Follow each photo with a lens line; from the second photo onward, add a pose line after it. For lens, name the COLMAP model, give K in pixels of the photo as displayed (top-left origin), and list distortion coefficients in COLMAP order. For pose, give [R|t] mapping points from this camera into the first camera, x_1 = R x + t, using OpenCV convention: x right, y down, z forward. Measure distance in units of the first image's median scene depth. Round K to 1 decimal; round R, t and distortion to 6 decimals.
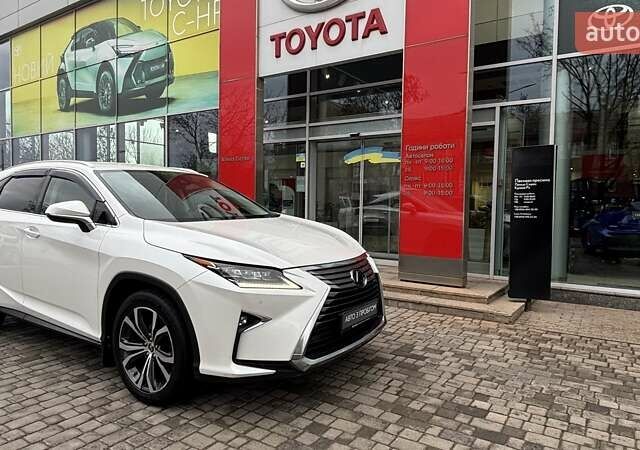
lens RADIAL K [[457.2, 0, 326.7], [0, 457.2, 227.5], [0, 0, 1]] dist [0.006643, -0.040595]
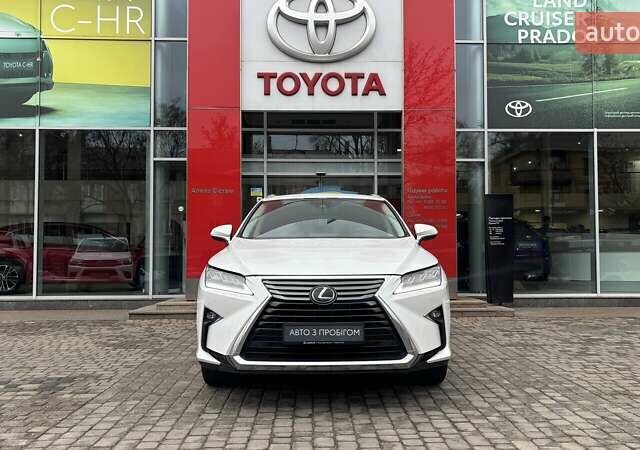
lens RADIAL K [[596.5, 0, 336.7], [0, 596.5, 229.9], [0, 0, 1]] dist [0.007957, -0.000378]
pose [[0.811345, 0.008075, 0.584511, -0.806455], [0.044454, 0.996157, -0.075467, 0.039296], [-0.582874, 0.087213, 0.807868, -0.154491]]
